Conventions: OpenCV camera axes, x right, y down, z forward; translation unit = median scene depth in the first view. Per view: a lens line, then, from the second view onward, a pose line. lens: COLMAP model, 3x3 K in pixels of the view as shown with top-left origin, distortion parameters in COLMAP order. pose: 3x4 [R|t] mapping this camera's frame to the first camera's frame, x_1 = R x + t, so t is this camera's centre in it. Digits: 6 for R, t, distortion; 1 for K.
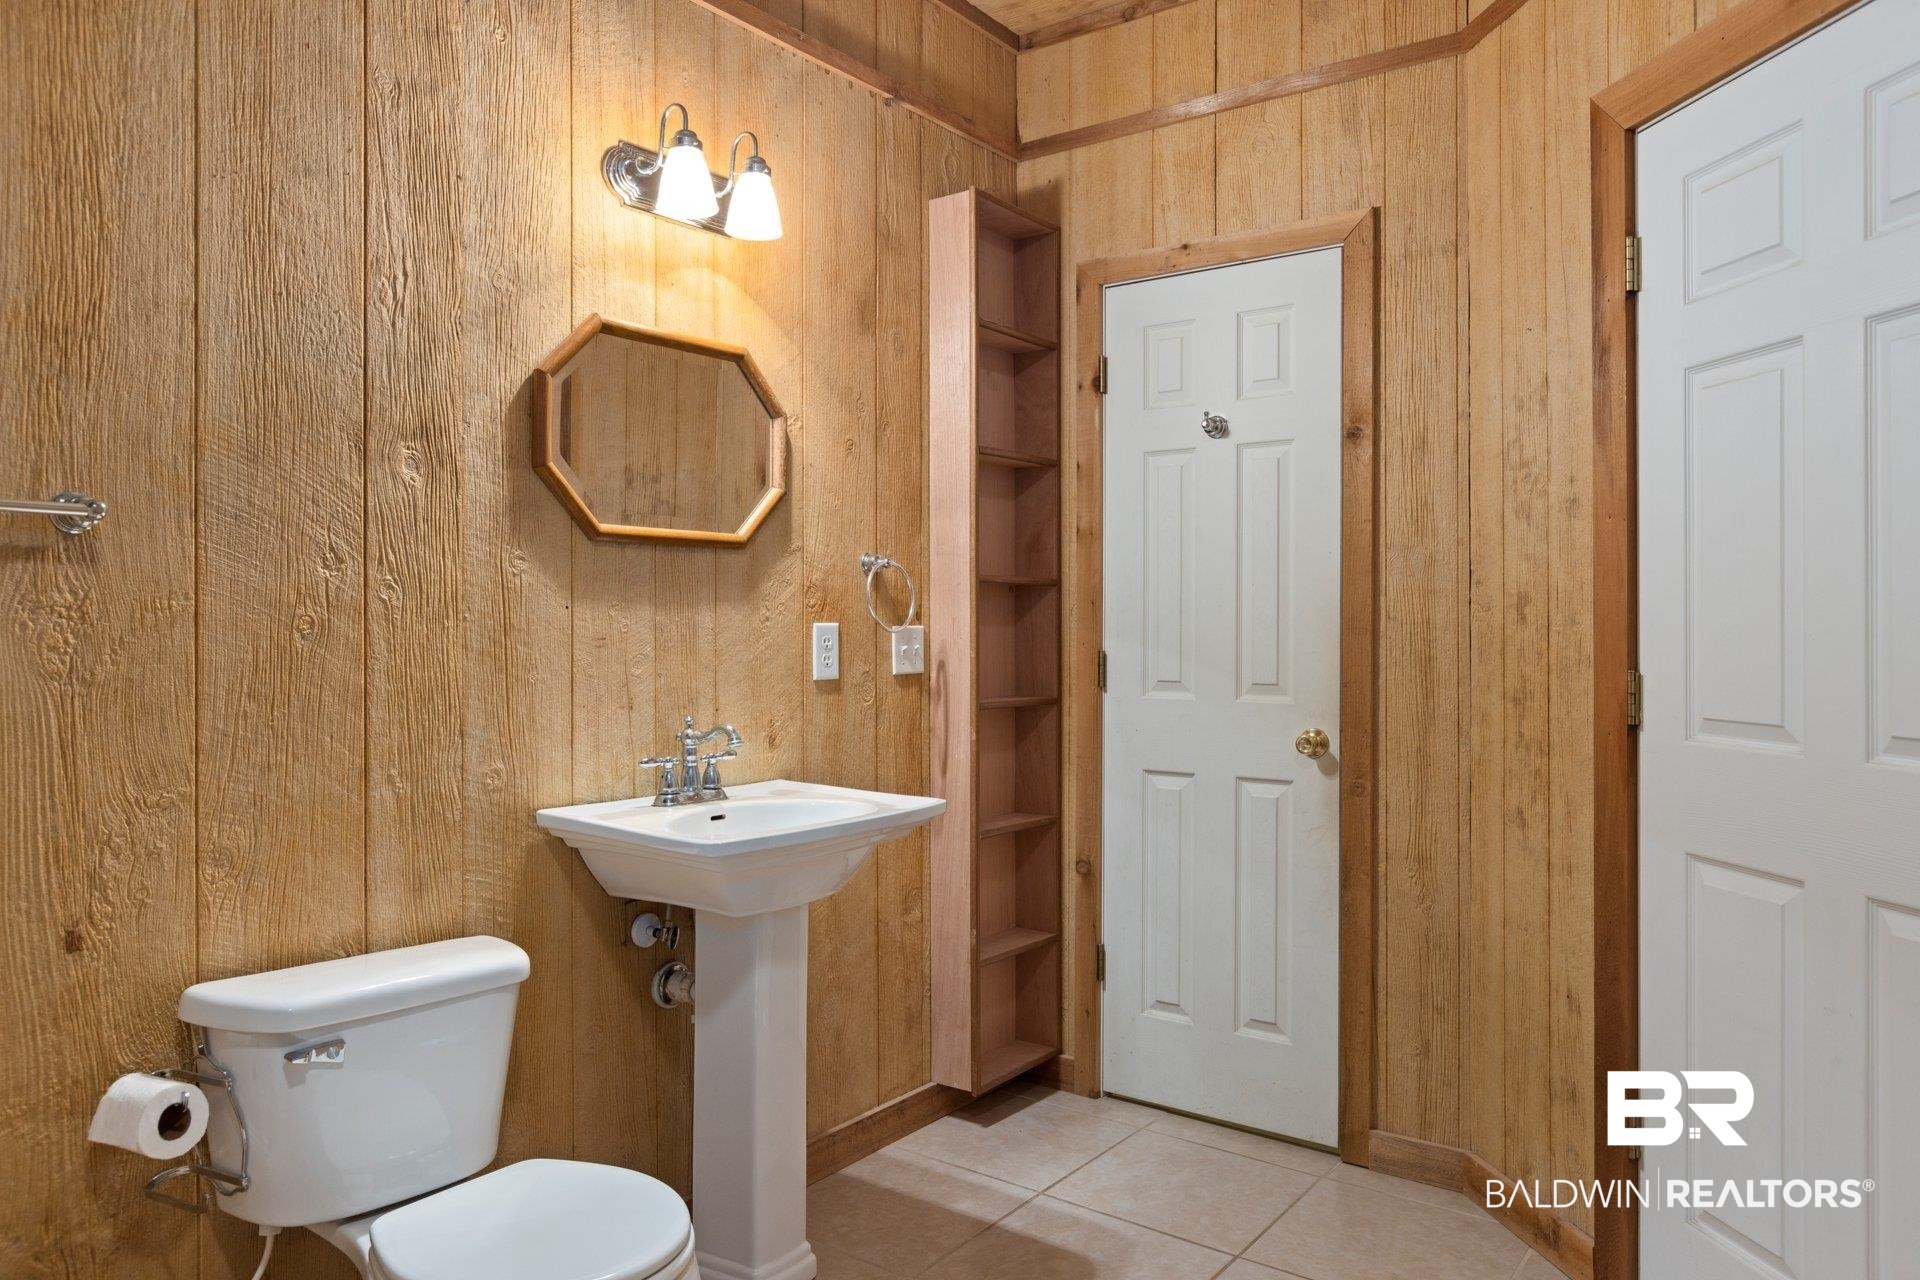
lens RADIAL K [[1299.6, 0, 960.6], [0, 1299.6, 639.0], [0, 0, 1]] dist [-0.009117, 0.001456]
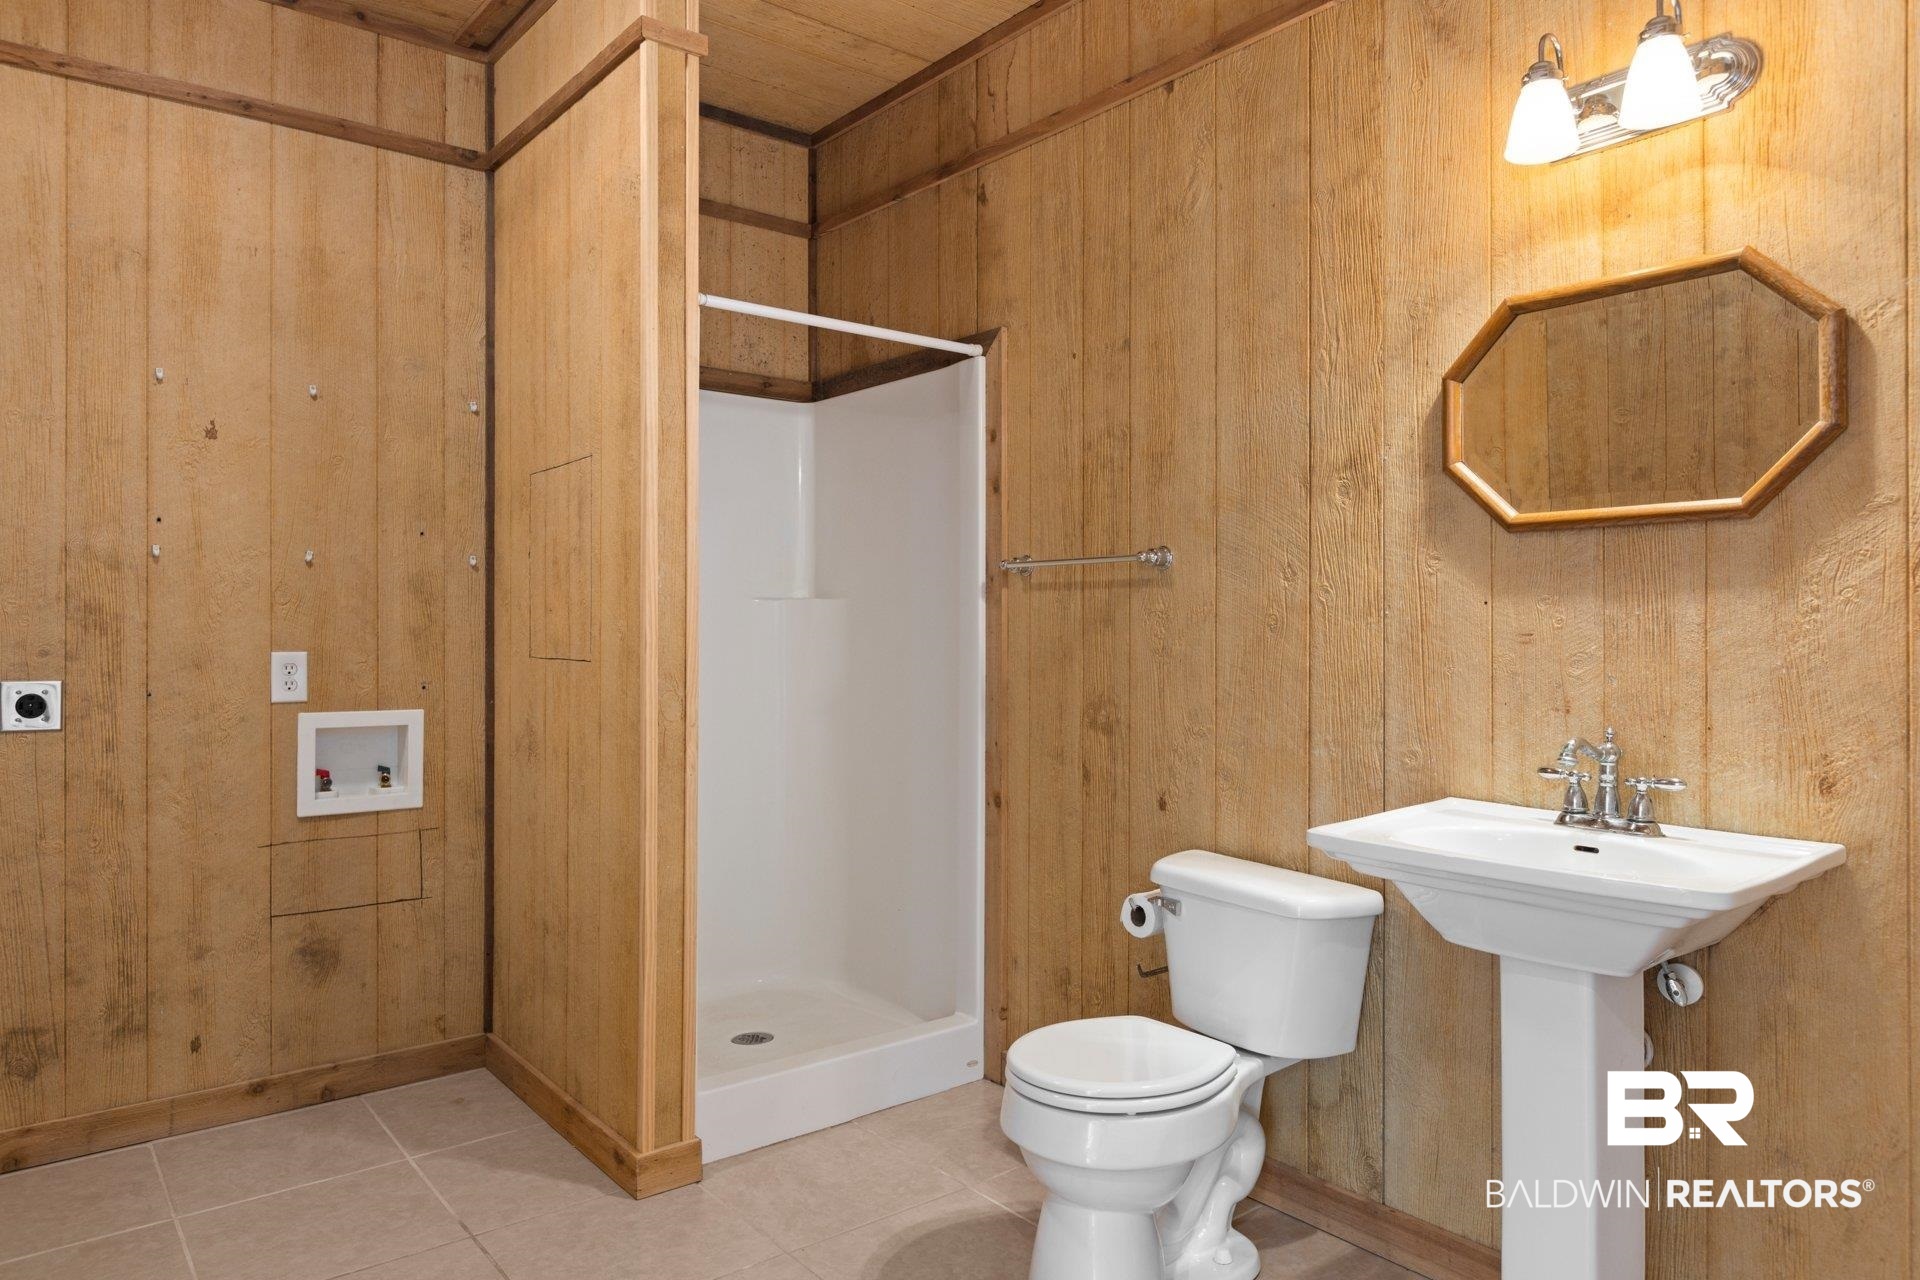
lens RADIAL K [[1224.5, 0, 968.2], [0, 1224.5, 622.3], [0, 0, 1]] dist [0.025167, -0.002415]
pose [[-0.250235, -0.003150, -0.968180, 0.666732], [-0.007837, 0.999969, -0.001228, -0.004638], [0.968153, 0.007280, -0.250252, 0.790656]]
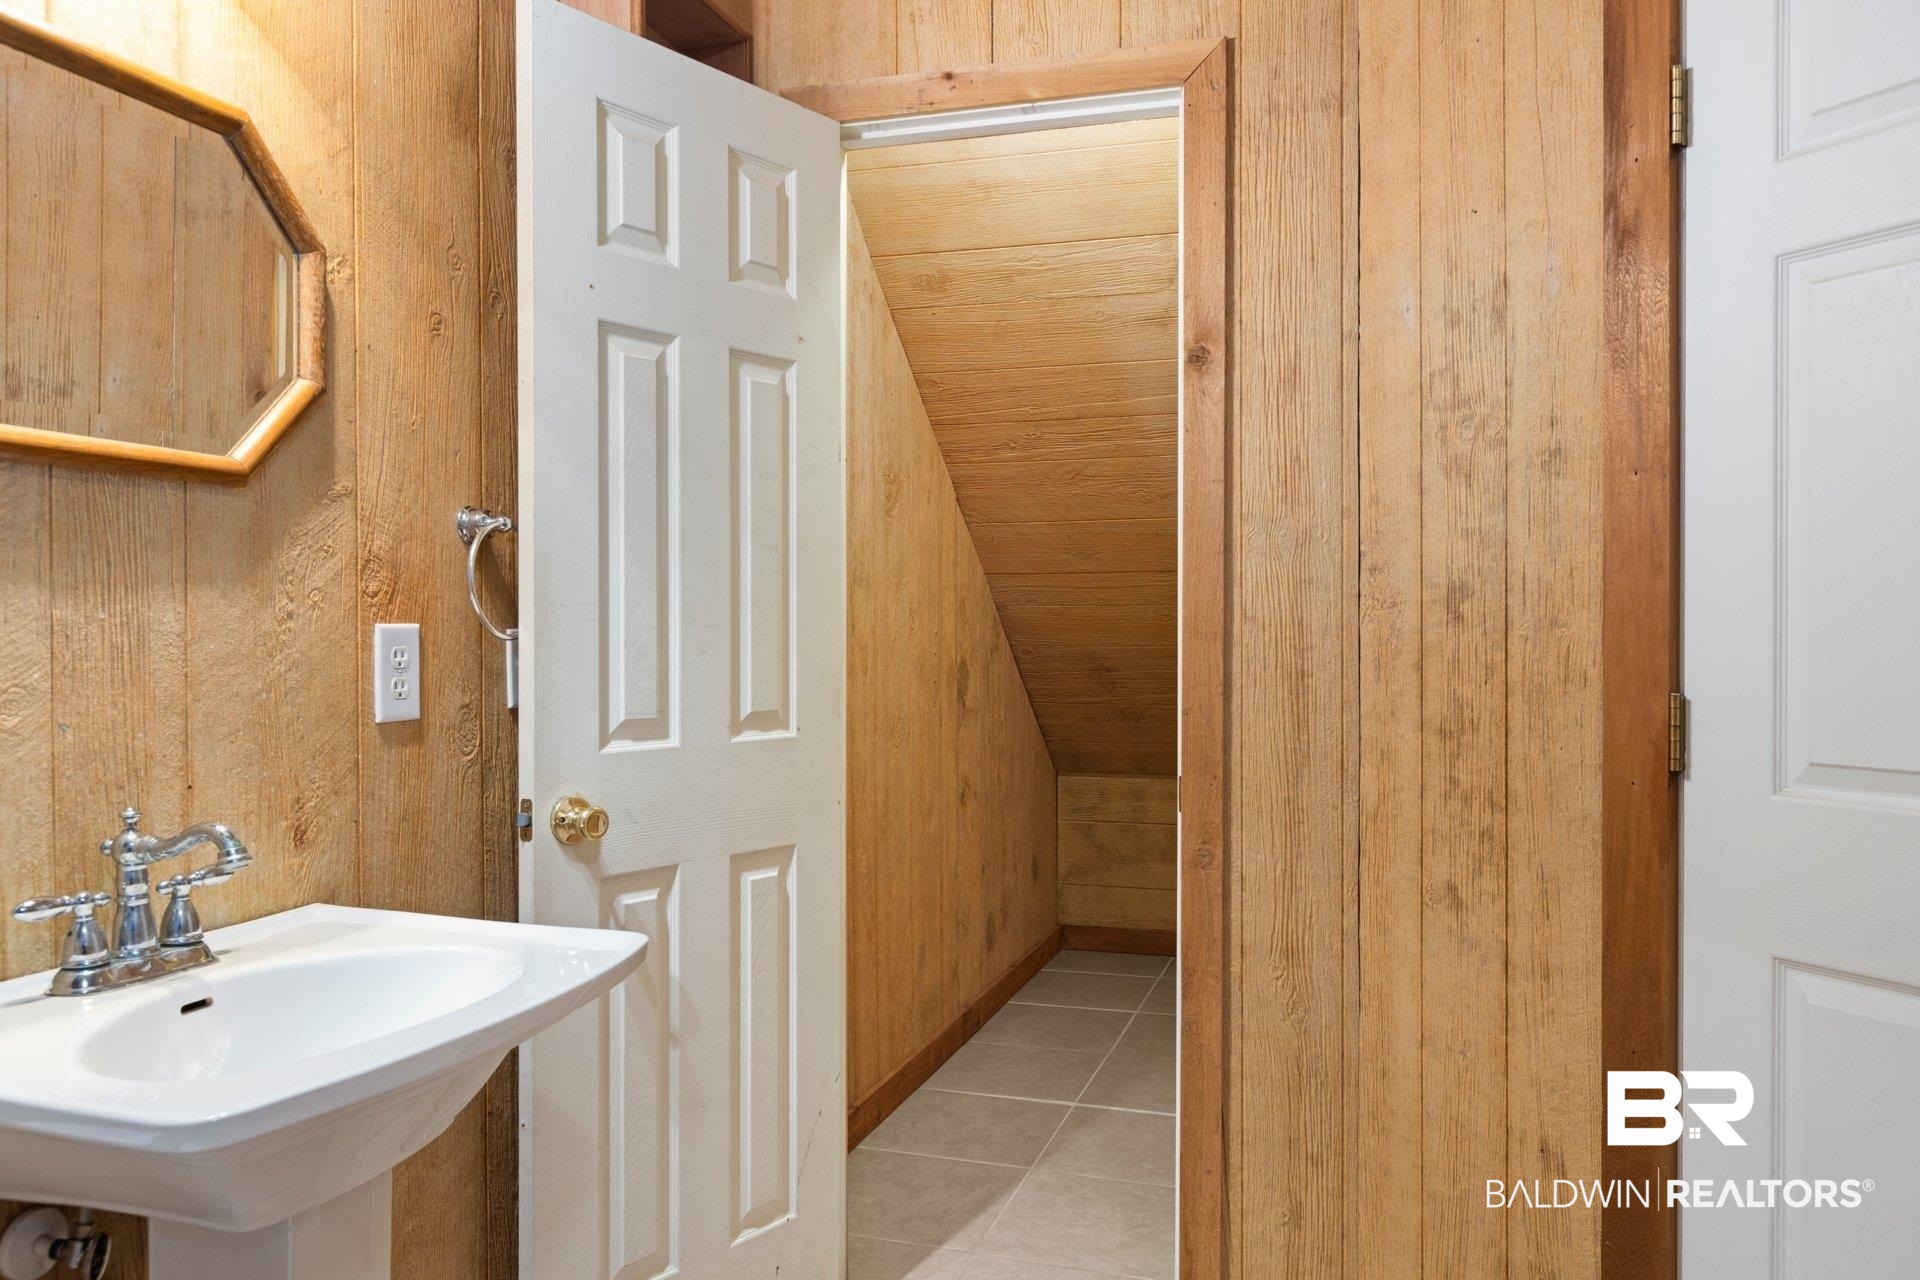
lens RADIAL K [[1406.5, 0, 970.1], [0, 1406.5, 651.9], [0, 0, 1]] dist [0.000046, -0.001556]
pose [[0.944245, -0.005102, 0.329203, -0.078970], [0.002960, 0.999971, 0.007006, -0.003753], [-0.329229, -0.005641, 0.944233, 0.370541]]
